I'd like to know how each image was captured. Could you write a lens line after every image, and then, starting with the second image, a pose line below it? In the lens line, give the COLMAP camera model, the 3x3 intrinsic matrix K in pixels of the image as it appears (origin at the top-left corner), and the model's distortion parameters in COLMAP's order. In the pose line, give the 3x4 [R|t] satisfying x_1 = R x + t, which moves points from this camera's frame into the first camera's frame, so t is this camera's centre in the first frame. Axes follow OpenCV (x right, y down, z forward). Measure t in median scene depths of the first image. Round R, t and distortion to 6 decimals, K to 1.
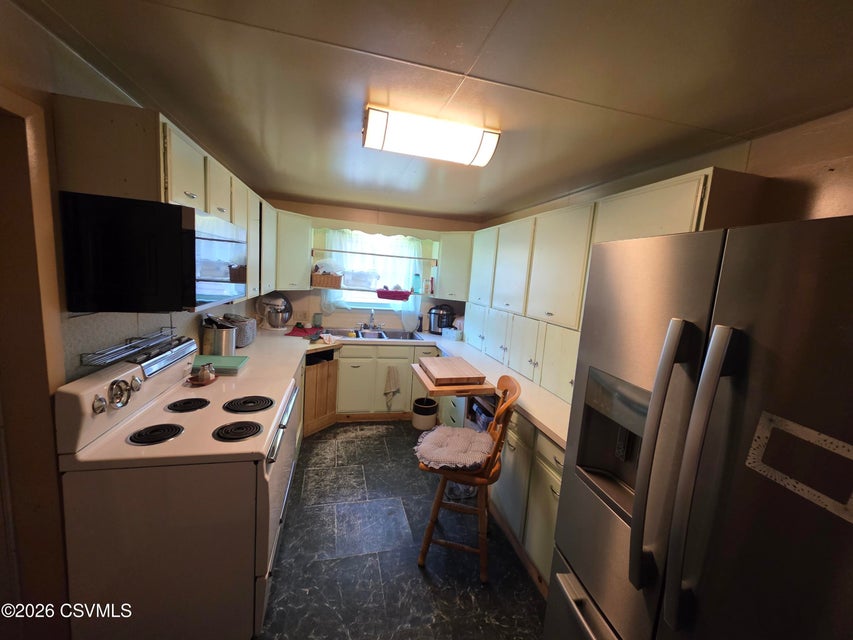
lens RADIAL K [[340.1, 0, 429.7], [0, 340.1, 318.4], [0, 0, 1]] dist [-0.000096, 0.000055]
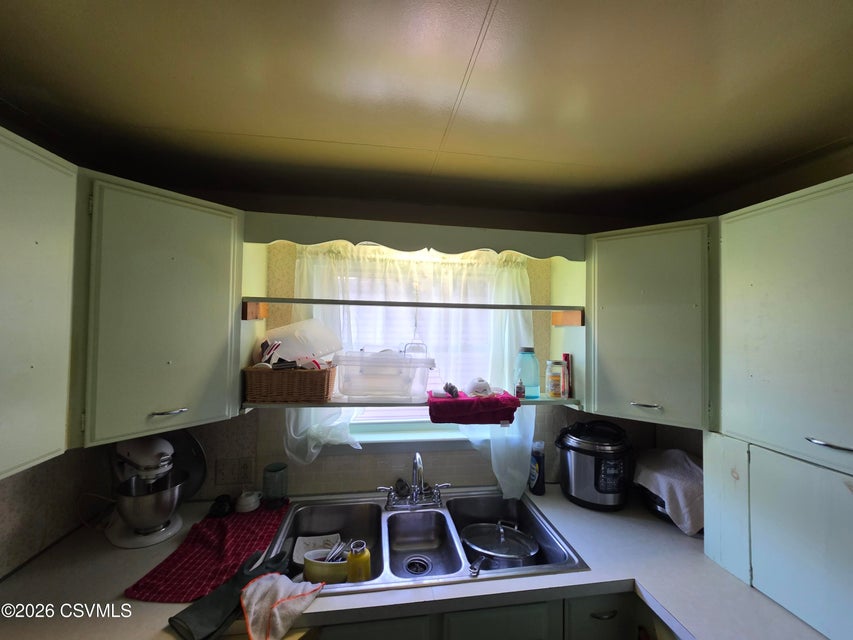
lens RADIAL K [[340.1, 0, 429.7], [0, 340.1, 318.4], [0, 0, 1]] dist [-0.000096, 0.000055]
pose [[0.994298, -0.057788, -0.089619, -0.114330], [0.043421, 0.987008, -0.154694, -0.111910], [0.097394, 0.149921, 0.983889, 0.621246]]
